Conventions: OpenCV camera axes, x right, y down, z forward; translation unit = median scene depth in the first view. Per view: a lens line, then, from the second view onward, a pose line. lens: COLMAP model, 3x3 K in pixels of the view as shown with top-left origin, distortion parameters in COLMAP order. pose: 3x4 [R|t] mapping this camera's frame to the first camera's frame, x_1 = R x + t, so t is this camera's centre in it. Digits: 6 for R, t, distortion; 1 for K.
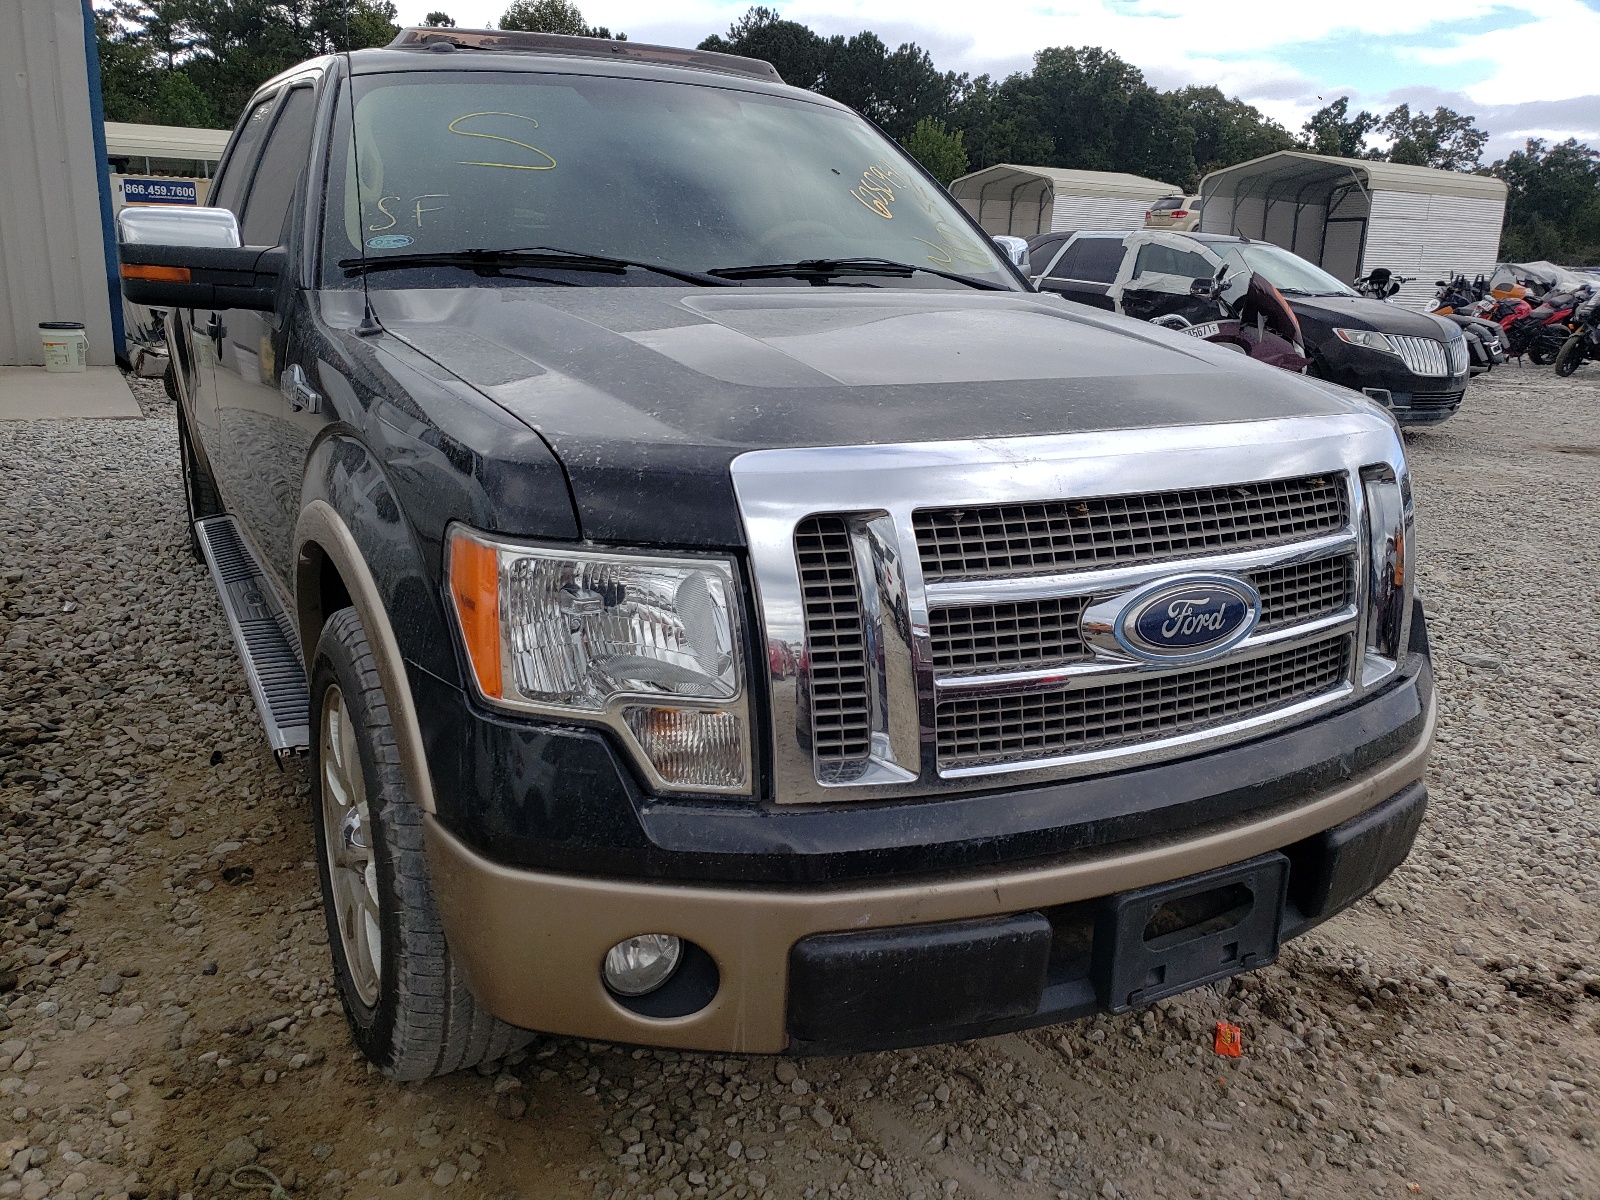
lens RADIAL K [[1235.1, 0, 793.9], [0, 1235.1, 617.5], [0, 0, 1]] dist [-0.012300, 0.061455]
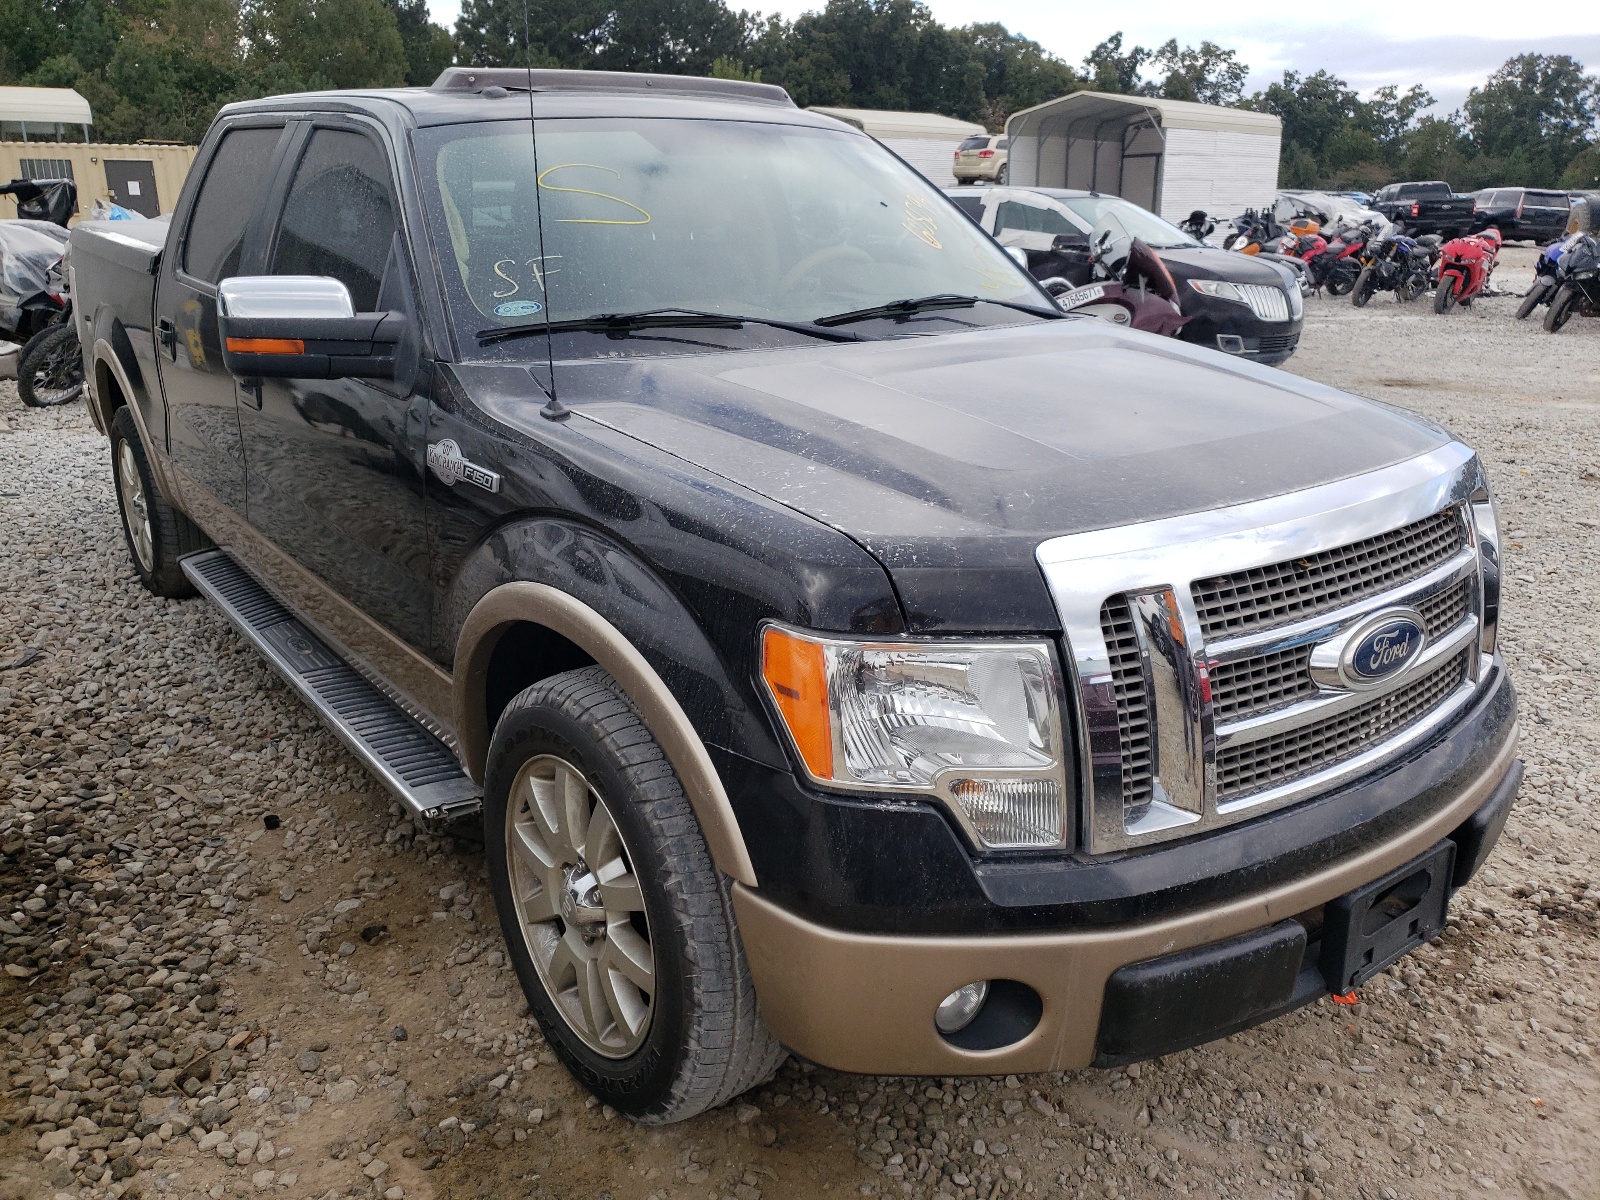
lens RADIAL K [[1232.3, 0, 800.0], [0, 1232.3, 600.0], [0, 0, 1]] dist [-0.001599, 0.033730]
pose [[0.987790, -0.073598, 0.137309, -0.256238], [0.069494, 0.996987, 0.034452, -0.084256], [-0.139430, -0.024489, 0.989929, -0.044365]]
